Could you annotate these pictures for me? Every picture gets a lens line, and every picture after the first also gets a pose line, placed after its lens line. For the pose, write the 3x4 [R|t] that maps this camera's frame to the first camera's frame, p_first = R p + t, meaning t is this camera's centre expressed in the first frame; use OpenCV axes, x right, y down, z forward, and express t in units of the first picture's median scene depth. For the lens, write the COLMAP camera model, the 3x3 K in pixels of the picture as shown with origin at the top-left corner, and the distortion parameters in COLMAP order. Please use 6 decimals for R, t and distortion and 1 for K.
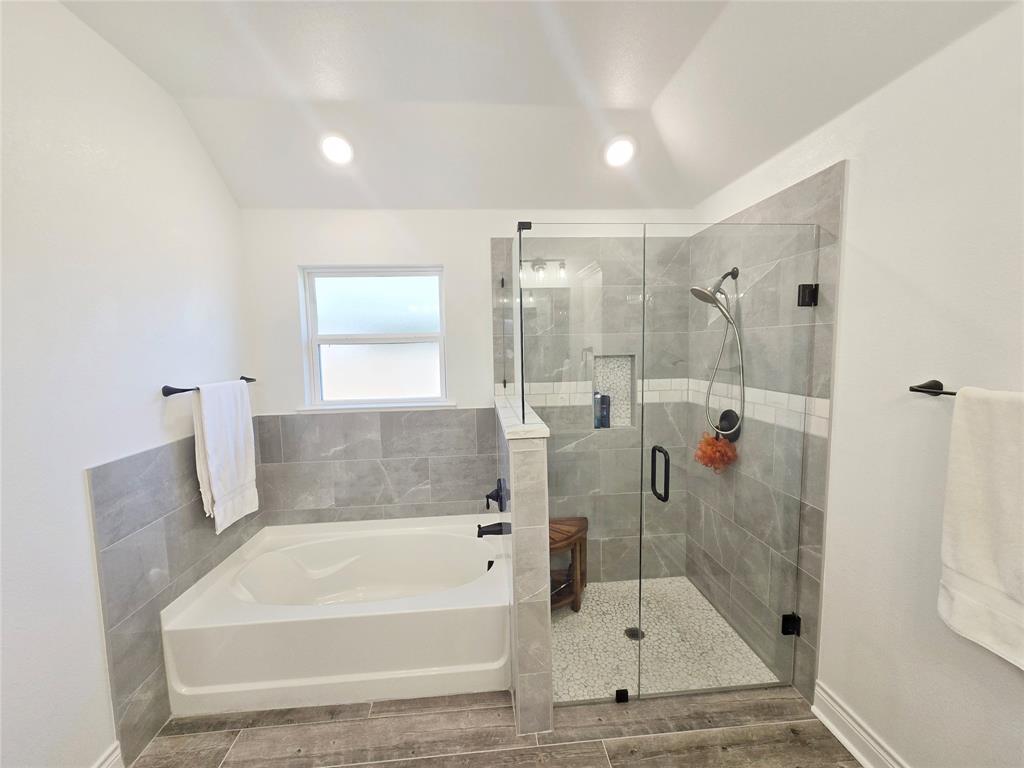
lens RADIAL K [[418.2, 0, 512.2], [0, 418.2, 382.7], [0, 0, 1]] dist [0.001043, 0.001468]
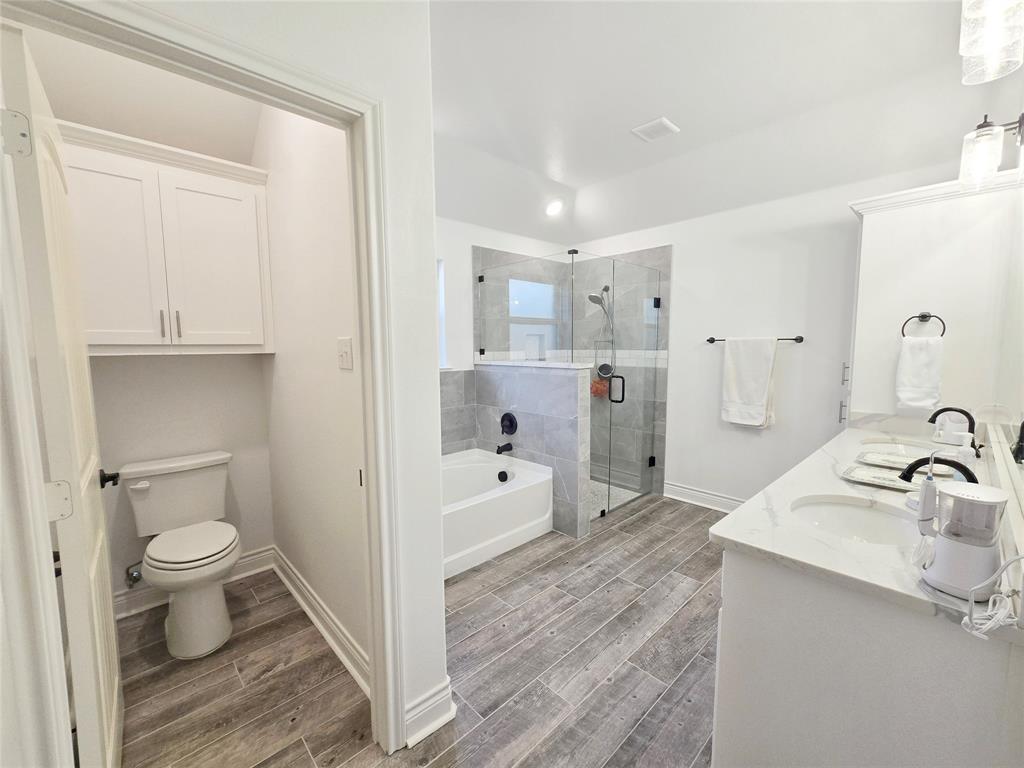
lens RADIAL K [[418.2, 0, 503.6], [0, 418.2, 384.5], [0, 0, 1]] dist [0.001043, 0.001468]
pose [[0.788055, -0.044921, 0.613963, -1.178085], [0.047496, 0.998798, 0.012113, 0.139623], [-0.613769, 0.019615, 0.789242, -0.192809]]
